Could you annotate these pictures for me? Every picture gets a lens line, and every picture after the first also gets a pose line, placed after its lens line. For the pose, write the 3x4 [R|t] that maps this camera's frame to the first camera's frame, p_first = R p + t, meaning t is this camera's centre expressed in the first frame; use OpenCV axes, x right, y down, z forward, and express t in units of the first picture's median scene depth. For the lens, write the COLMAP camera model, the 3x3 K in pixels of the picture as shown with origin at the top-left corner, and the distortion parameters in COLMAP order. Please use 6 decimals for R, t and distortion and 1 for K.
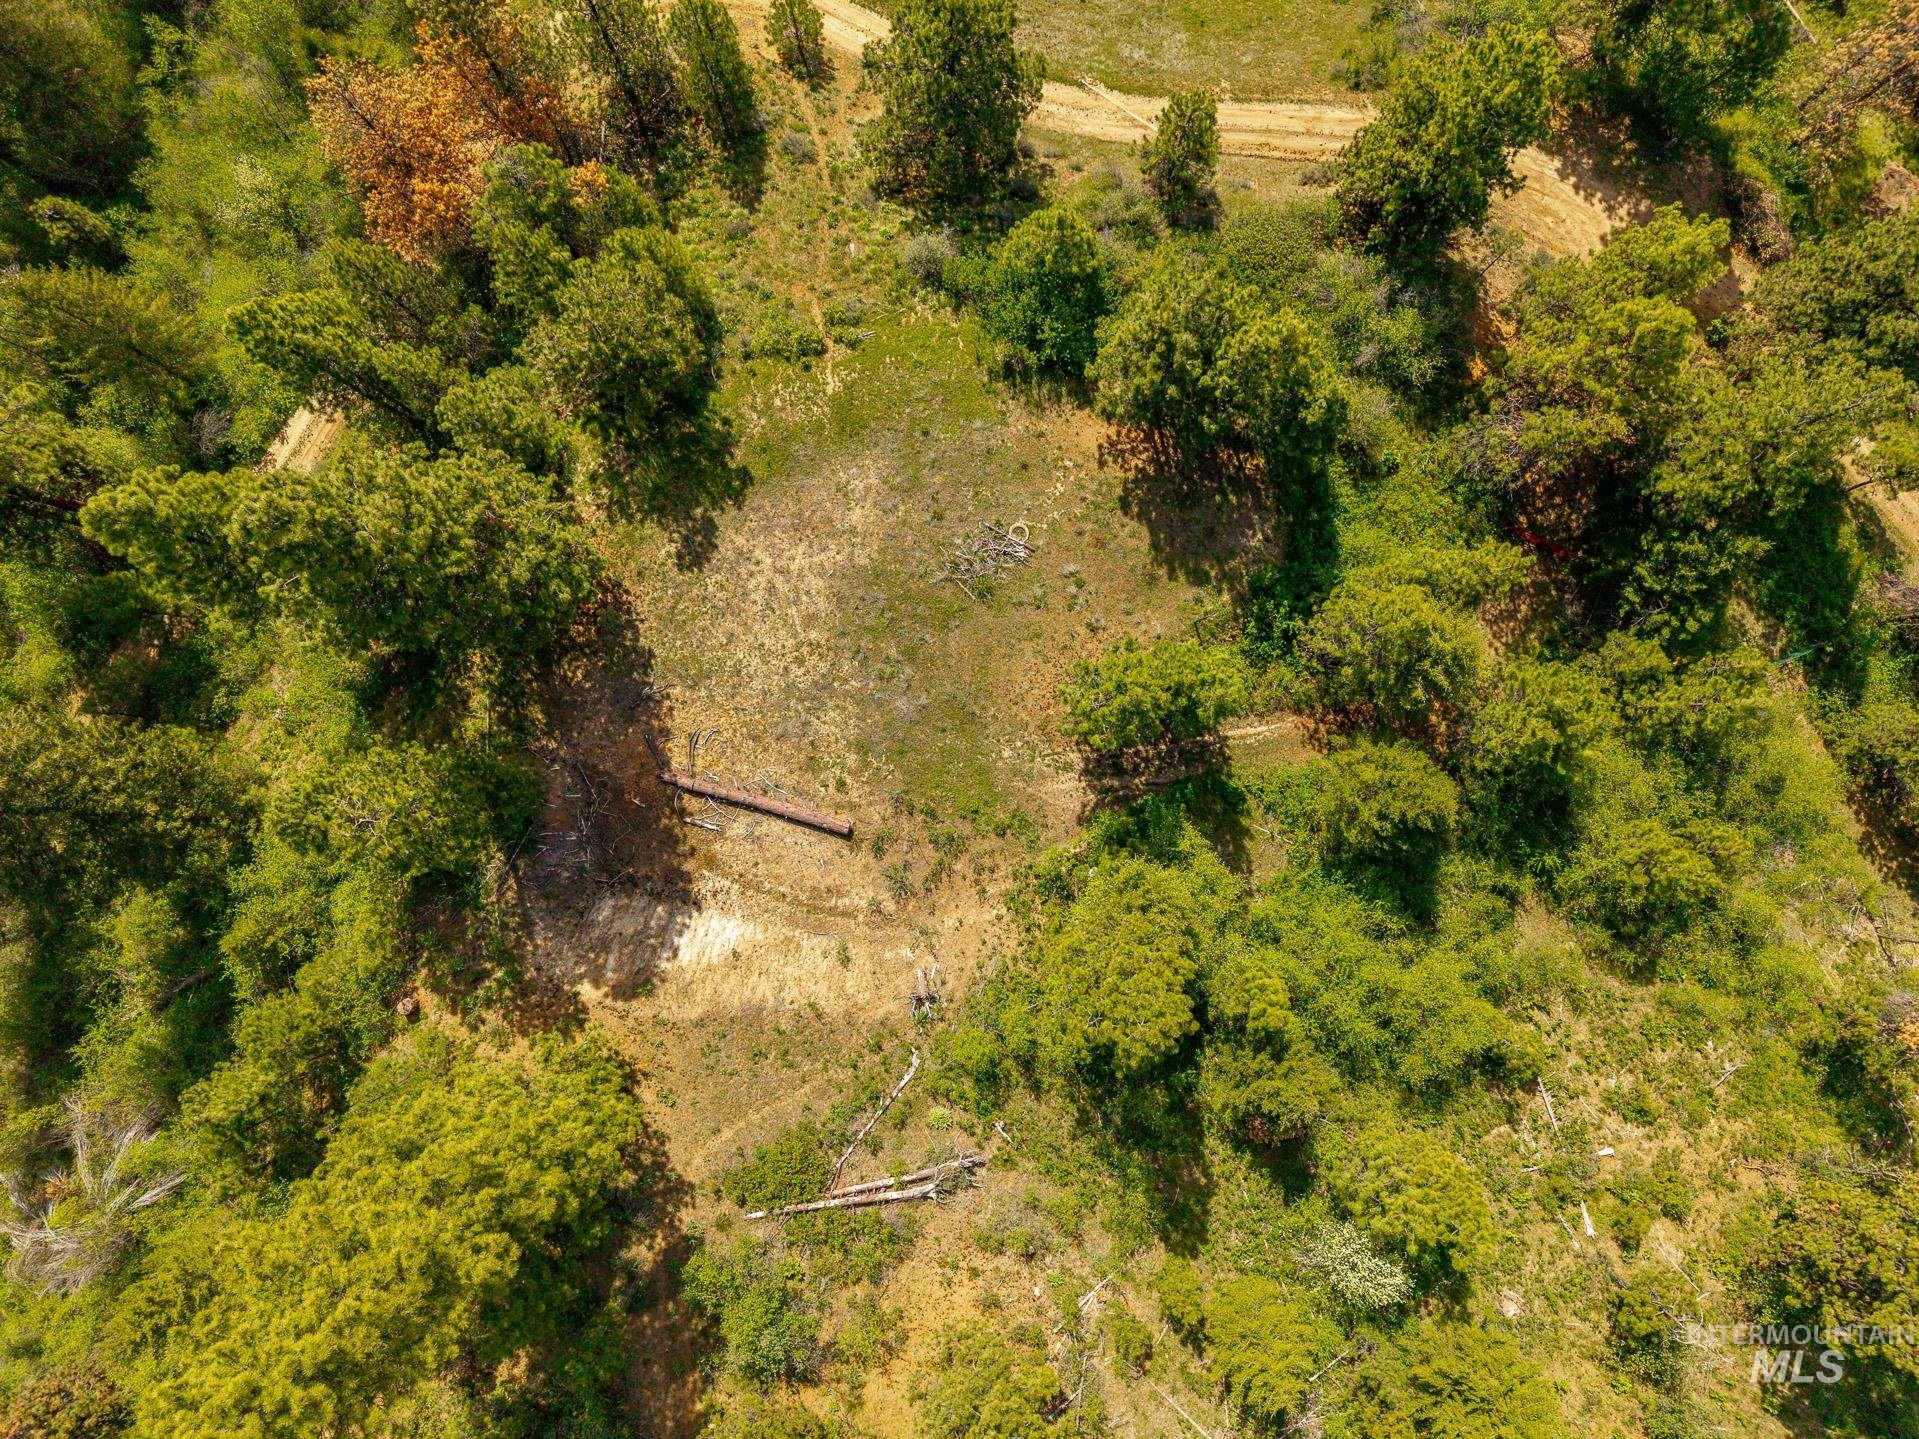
lens RADIAL K [[1315.0, 0, 961.6], [0, 1315.0, 712.6], [0, 0, 1]] dist [0.080129, -0.206109]
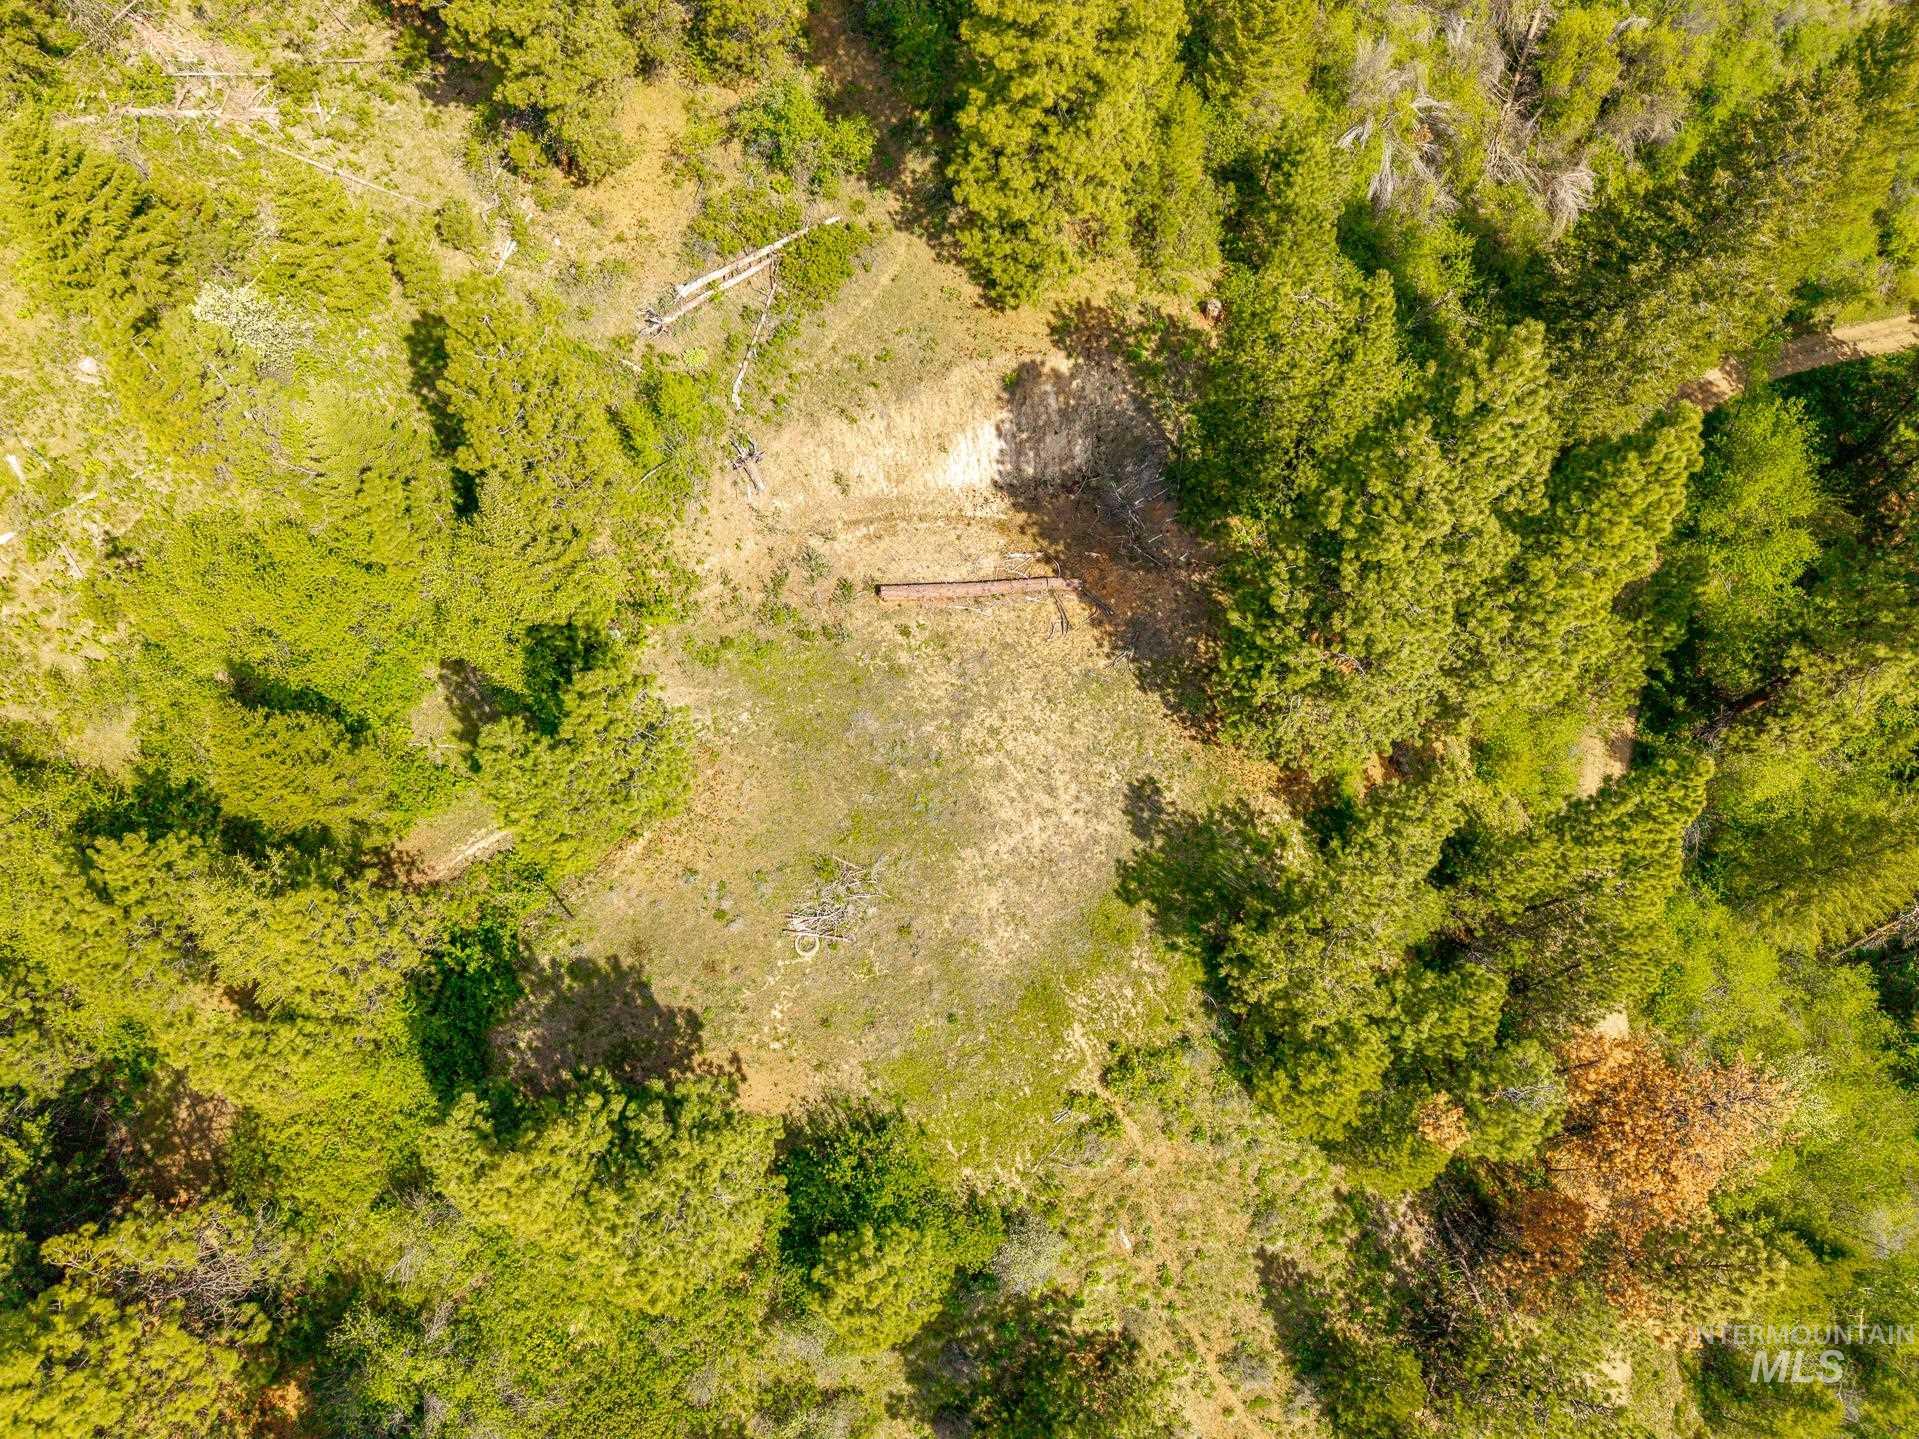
lens RADIAL K [[1302.1, 0, 969.9], [0, 1302.1, 719.4], [0, 0, 1]] dist [0.070139, -0.113560]
pose [[-0.933652, 0.311649, -0.176547, 0.048853], [-0.356212, -0.859512, 0.366541, -0.358153], [-0.037512, 0.405110, 0.913498, 0.169984]]
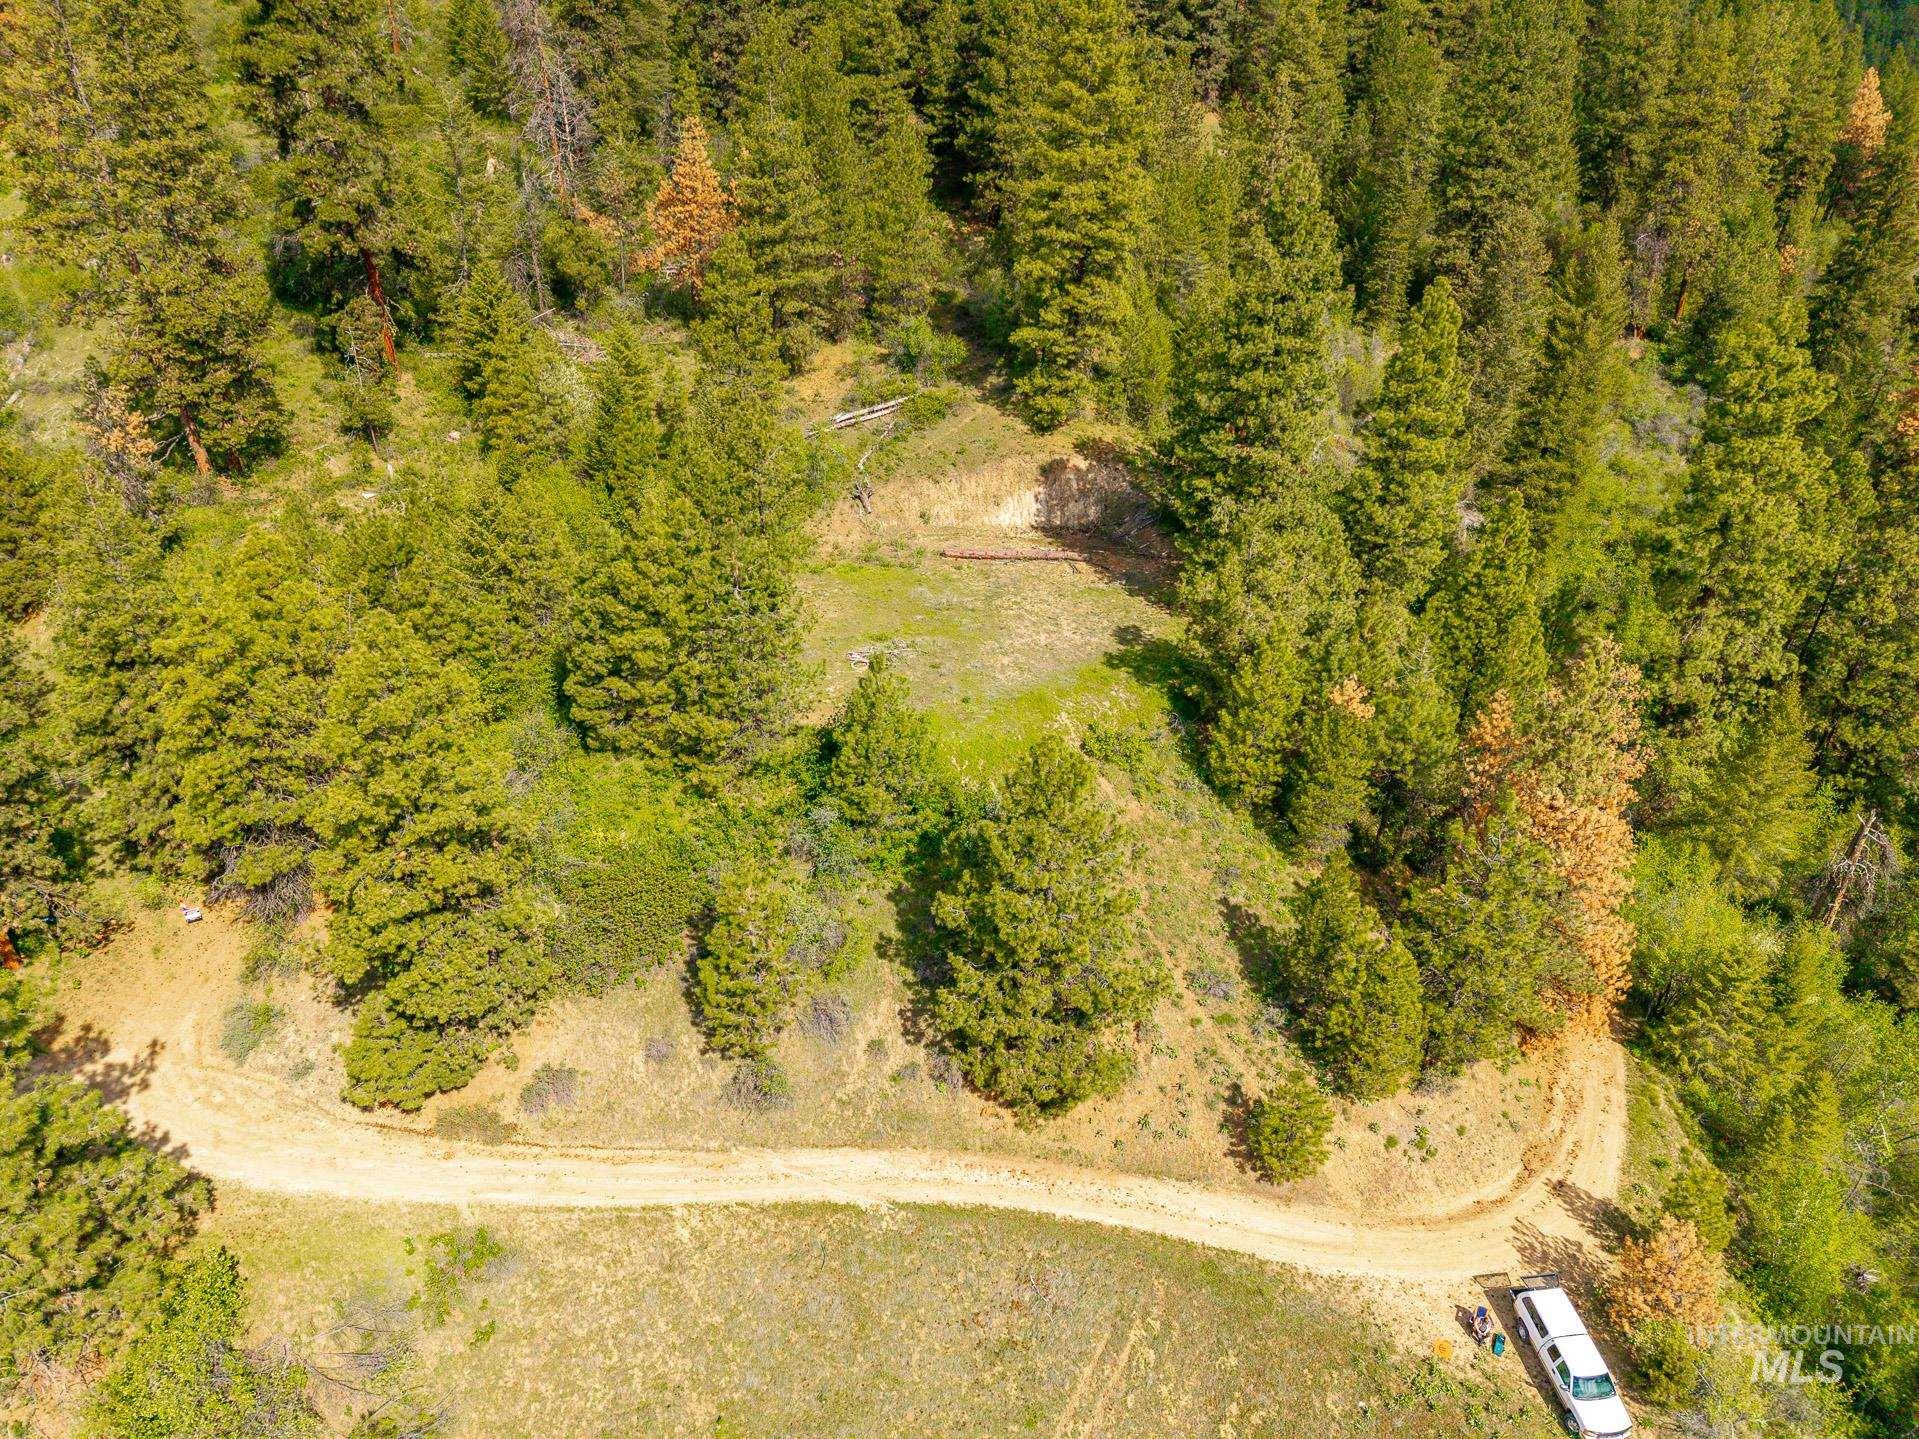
lens RADIAL K [[1289.9, 0, 959.5], [0, 1289.9, 714.7], [0, 0, 1]] dist [0.015372, -0.012677]
pose [[-0.966818, 0.104567, -0.233083, 0.218549], [-0.254854, -0.457839, 0.851723, -1.095109], [-0.017652, 0.882864, 0.469297, 0.528606]]
